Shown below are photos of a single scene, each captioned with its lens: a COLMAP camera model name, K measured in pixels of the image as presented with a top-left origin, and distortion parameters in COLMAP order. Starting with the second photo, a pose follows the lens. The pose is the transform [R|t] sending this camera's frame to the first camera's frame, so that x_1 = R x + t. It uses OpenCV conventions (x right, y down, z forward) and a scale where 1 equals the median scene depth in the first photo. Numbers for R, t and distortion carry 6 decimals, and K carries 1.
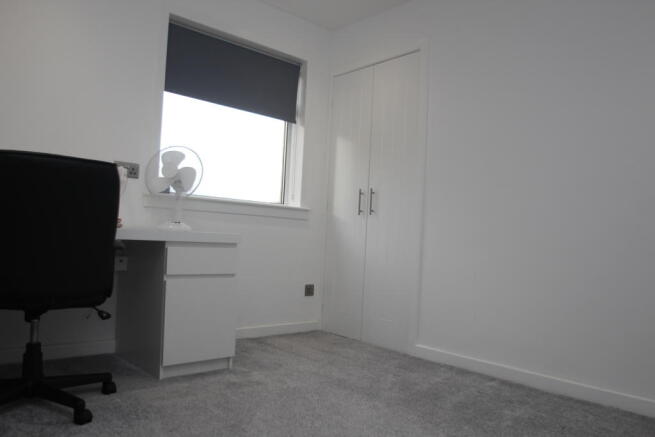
lens RADIAL K [[503.2, 0, 324.7], [0, 503.2, 220.7], [0, 0, 1]] dist [-0.036687, 0.005414]
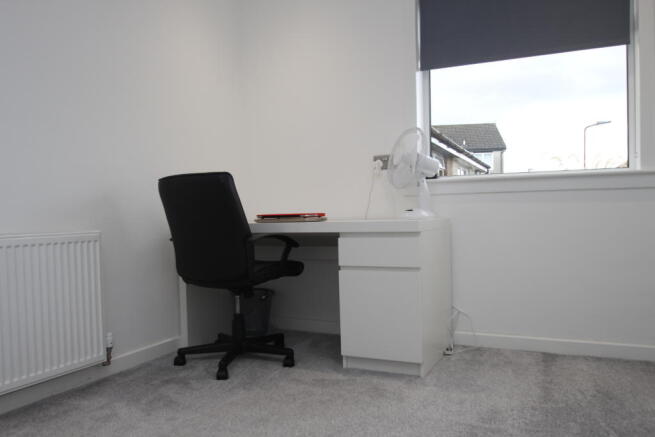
lens RADIAL K [[503.2, 0, 324.7], [0, 503.2, 220.7], [0, 0, 1]] dist [-0.036687, 0.005414]
pose [[0.376822, -0.047458, -0.925069, 0.605944], [0.073280, 0.997084, -0.021302, 0.035762], [0.923383, -0.059762, 0.379201, 0.578415]]
